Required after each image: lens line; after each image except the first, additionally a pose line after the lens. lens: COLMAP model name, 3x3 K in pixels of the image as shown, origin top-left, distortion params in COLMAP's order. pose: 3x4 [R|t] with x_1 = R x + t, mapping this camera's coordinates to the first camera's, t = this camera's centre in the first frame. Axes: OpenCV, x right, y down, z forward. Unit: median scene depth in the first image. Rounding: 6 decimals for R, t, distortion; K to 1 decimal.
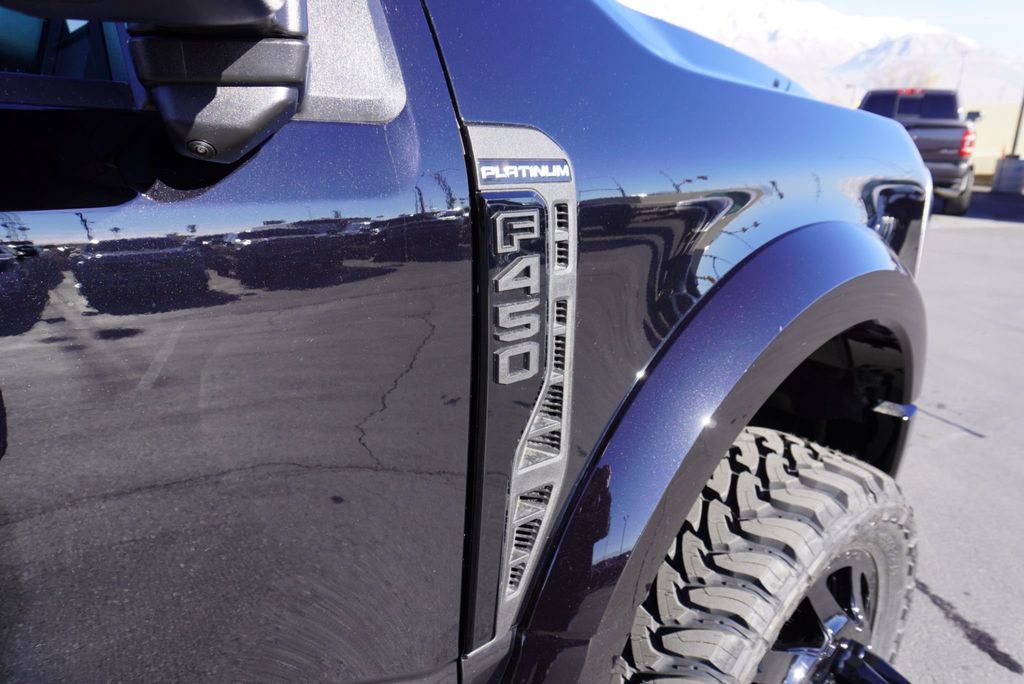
lens RADIAL K [[679.8, 0, 515.6], [0, 679.8, 344.0], [0, 0, 1]] dist [-0.031931, 0.026219]
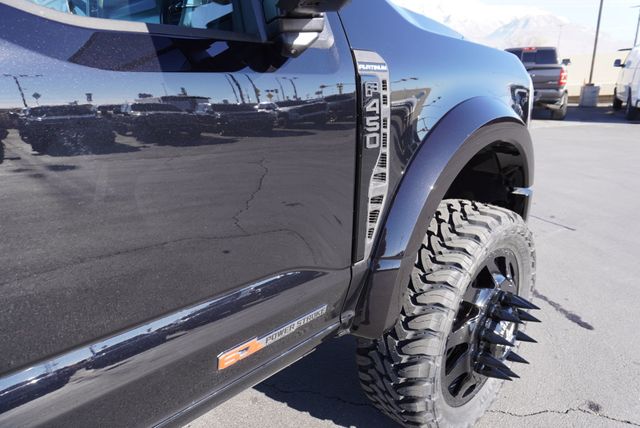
lens RADIAL K [[424.9, 0, 320.2], [0, 424.9, 214.0], [0, 0, 1]] dist [-0.031931, 0.026219]
pose [[0.997225, -0.055782, 0.049296, -0.252132], [0.056043, 0.998421, -0.003932, 0.262127], [-0.048999, 0.006683, 0.998776, -0.536995]]
